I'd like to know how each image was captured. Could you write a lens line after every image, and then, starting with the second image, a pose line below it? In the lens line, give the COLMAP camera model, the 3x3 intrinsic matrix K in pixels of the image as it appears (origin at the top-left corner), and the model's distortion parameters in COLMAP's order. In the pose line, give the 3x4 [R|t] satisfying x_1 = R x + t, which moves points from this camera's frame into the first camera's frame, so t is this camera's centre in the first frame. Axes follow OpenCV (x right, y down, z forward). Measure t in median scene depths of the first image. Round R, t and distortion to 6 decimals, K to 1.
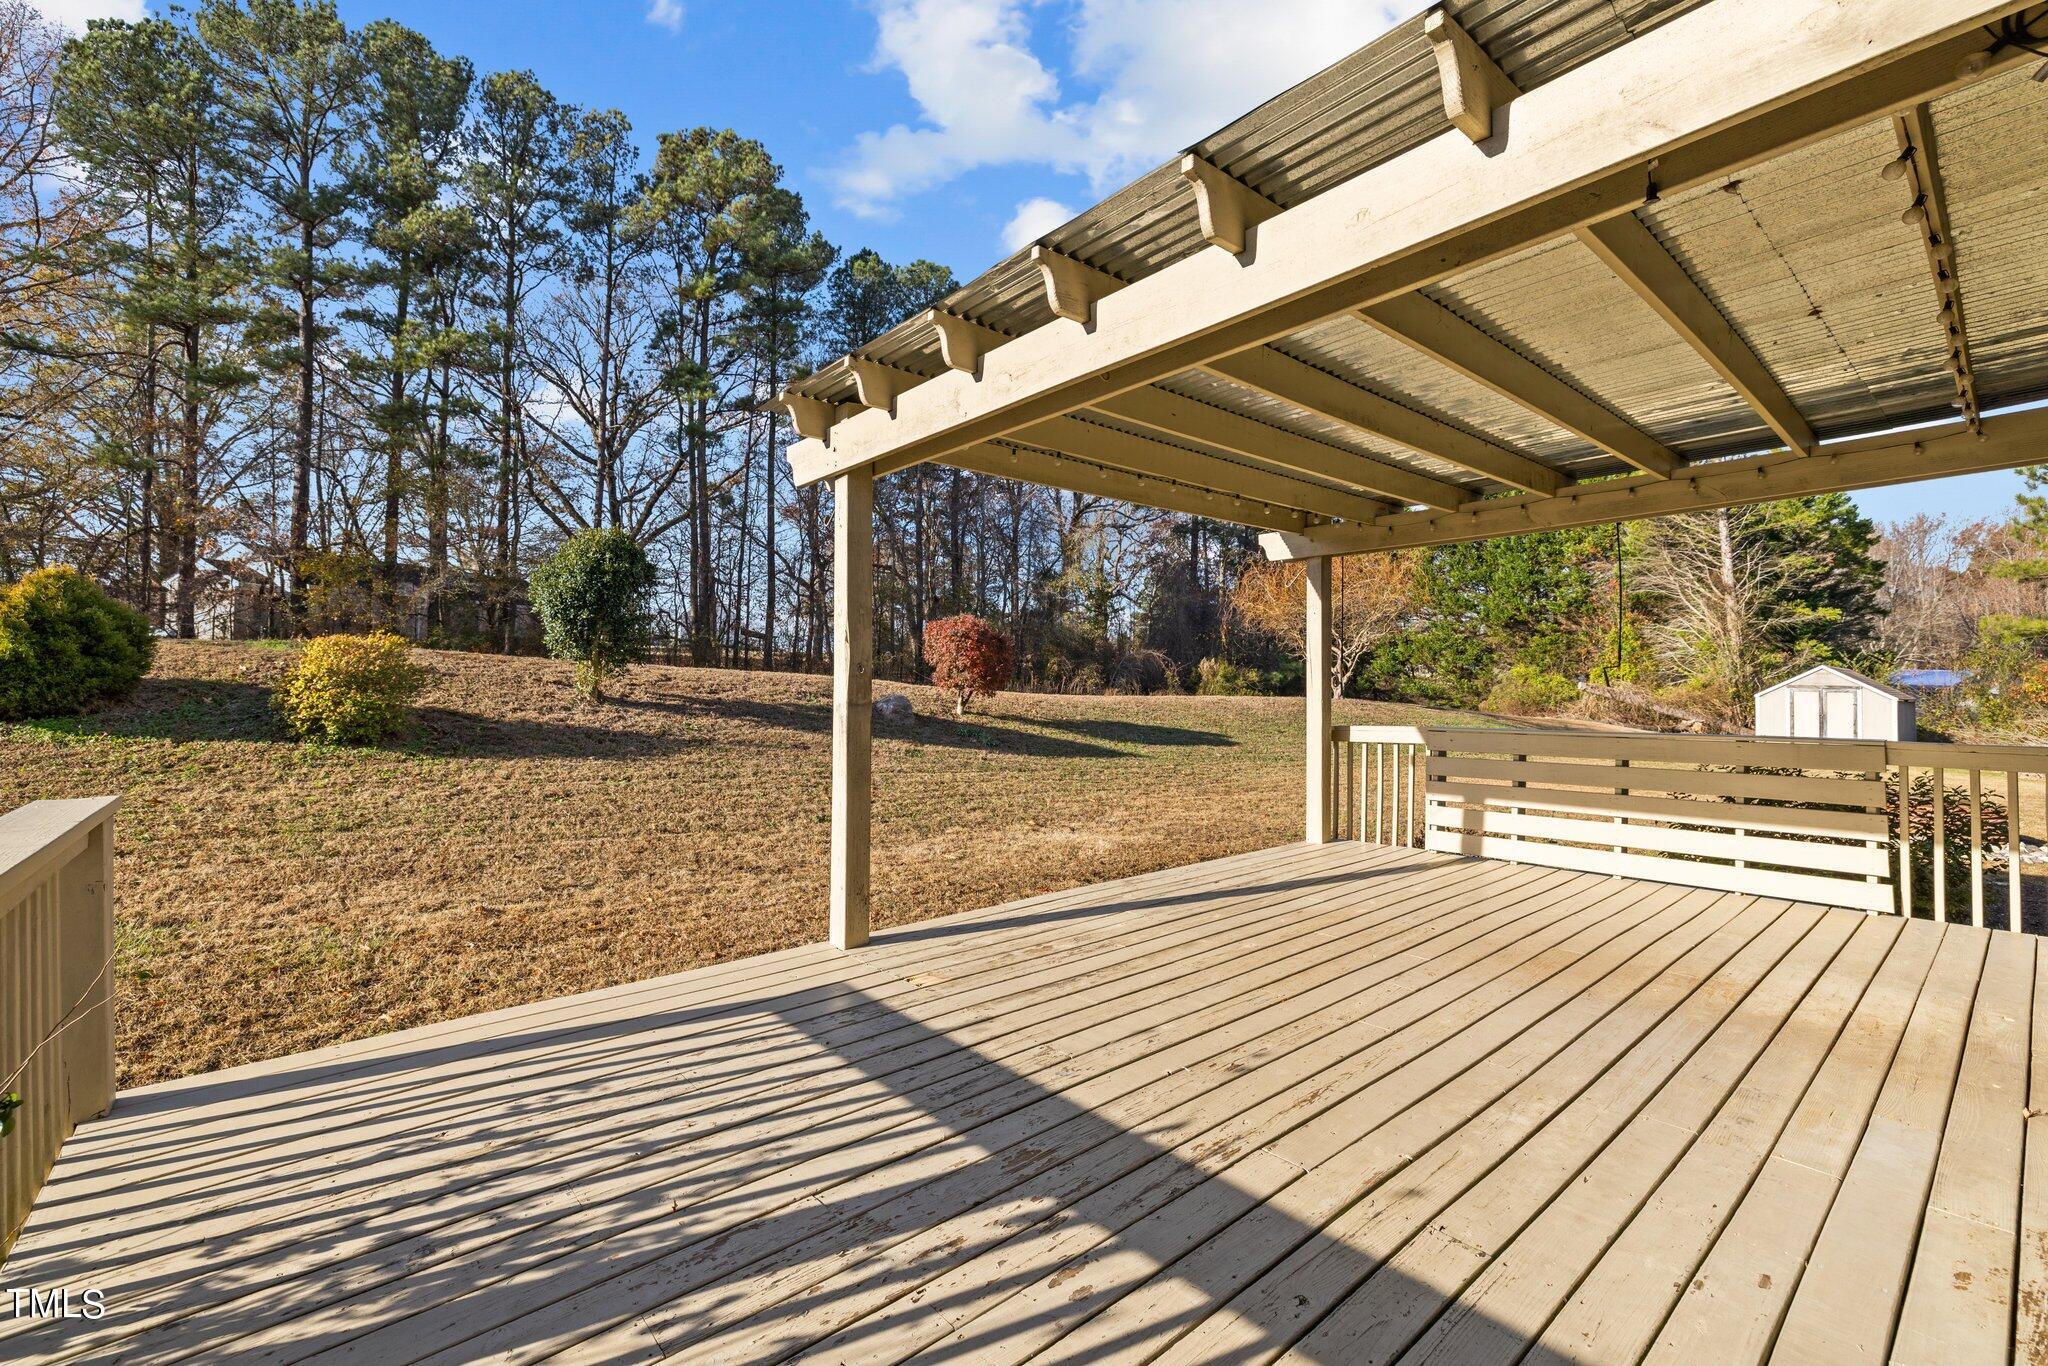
lens RADIAL K [[866.0, 0, 1025.7], [0, 866.0, 681.7], [0, 0, 1]] dist [-0.000153, 0.000087]
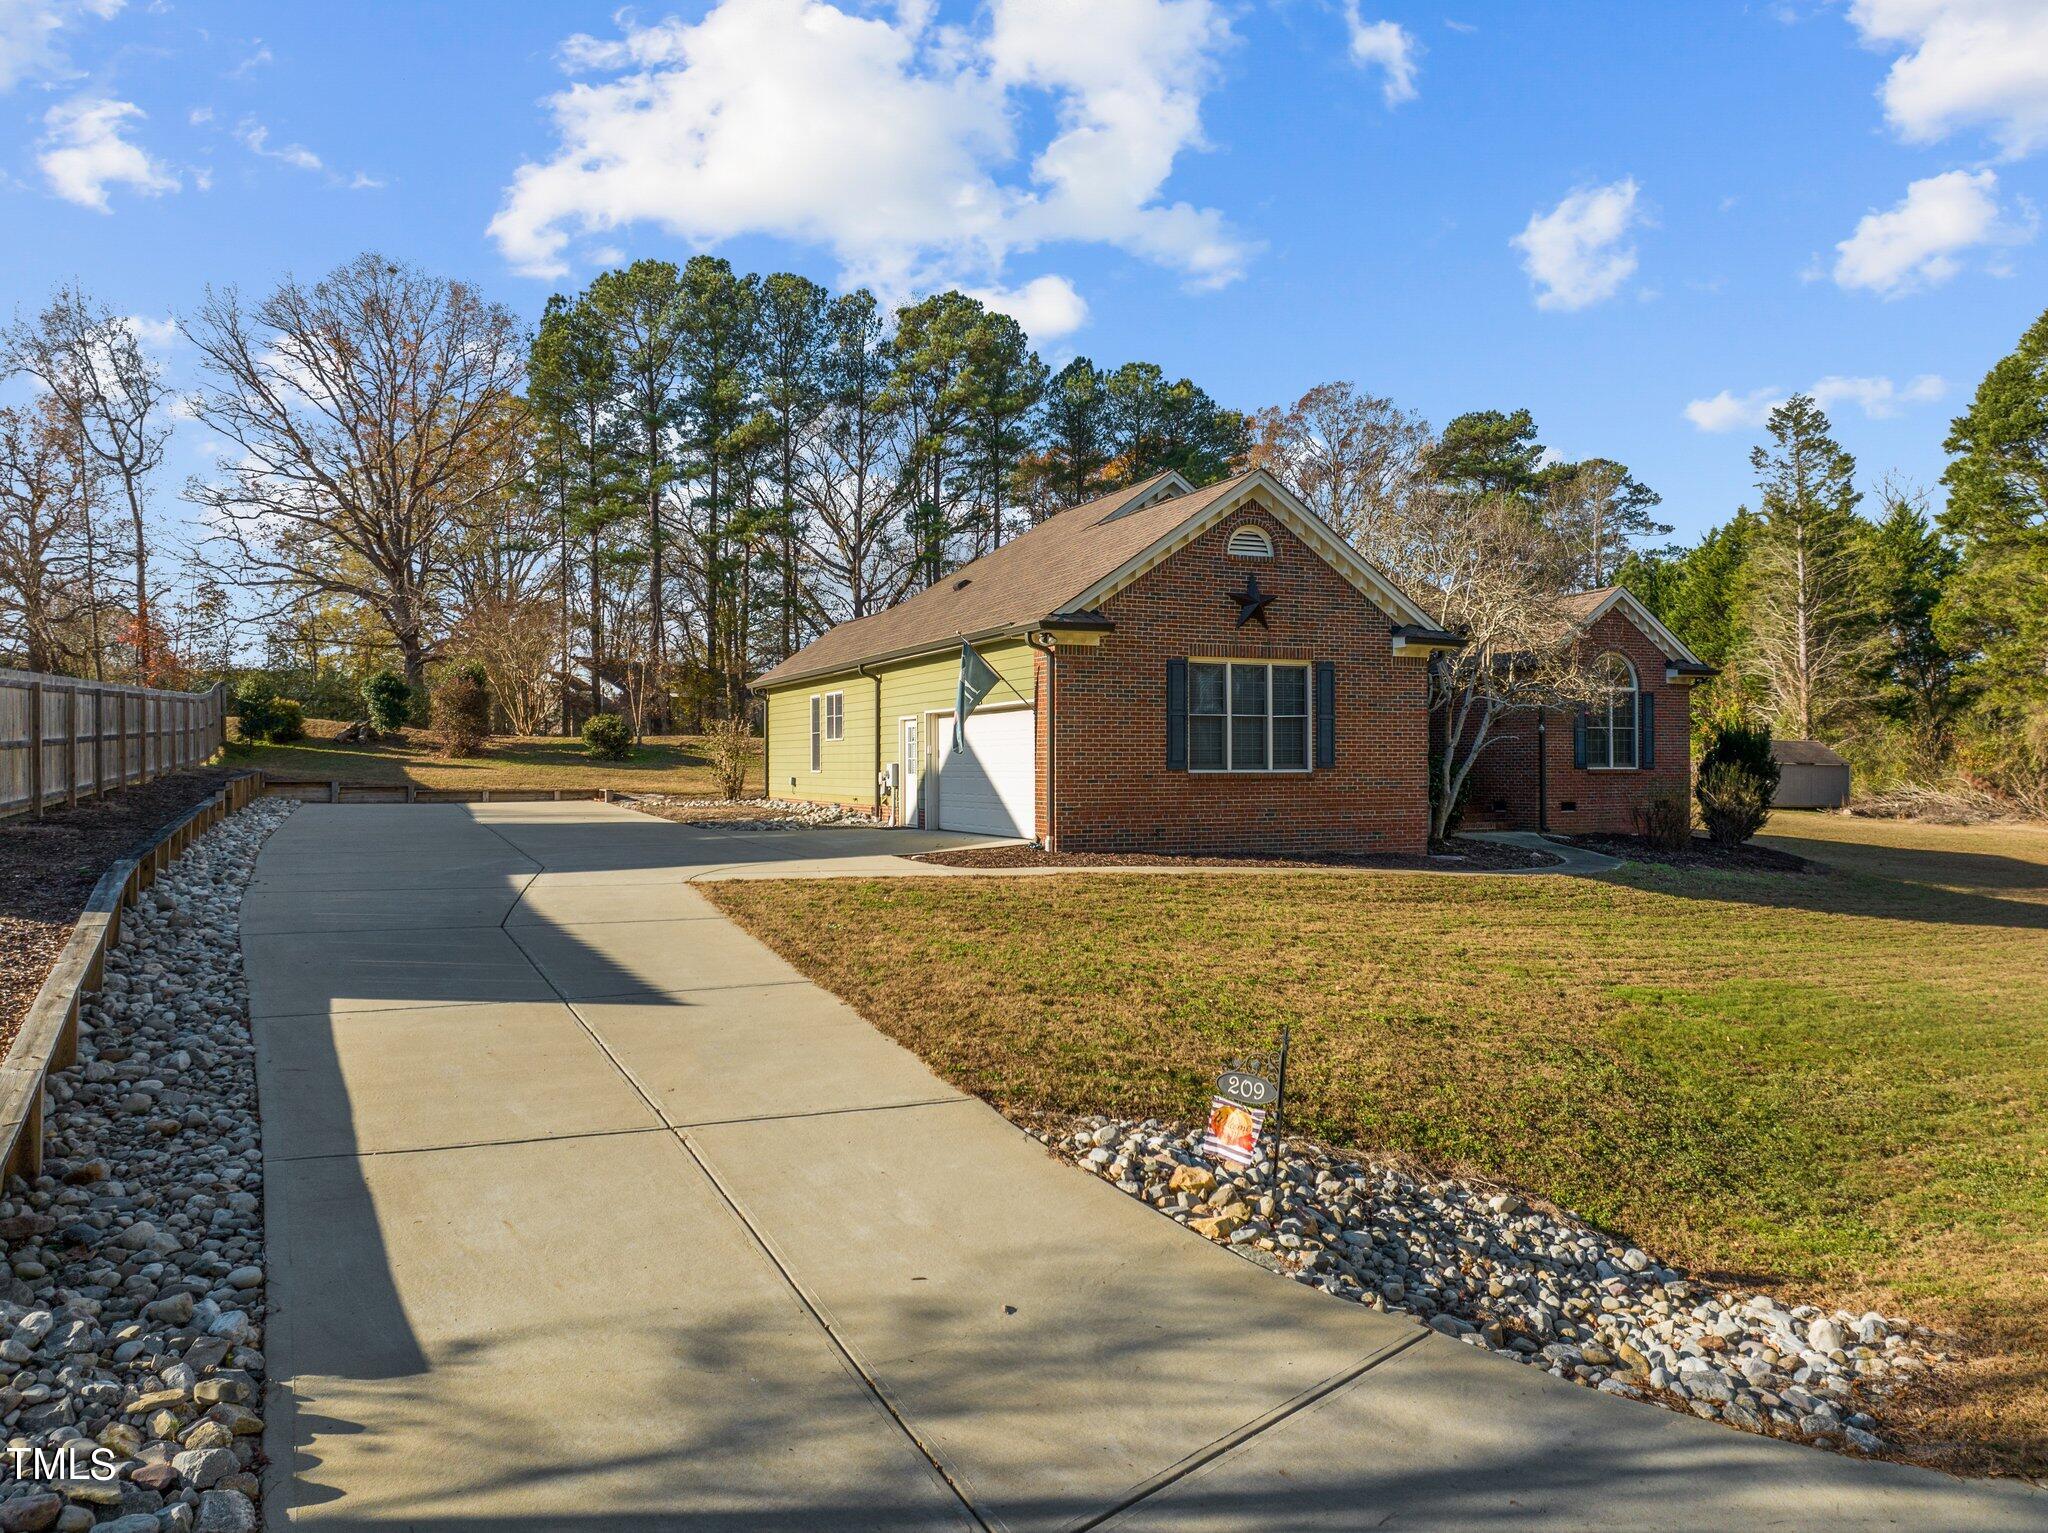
lens RADIAL K [[1447.3, 0, 1027.4], [0, 1447.3, 770.0], [0, 0, 1]] dist [-0.027731, -0.003701]
pose [[0.954232, -0.019340, -0.298442, 0.405563], [0.020028, 0.999799, -0.000754, -0.000129], [0.298397, -0.005258, 0.954427, -1.053721]]
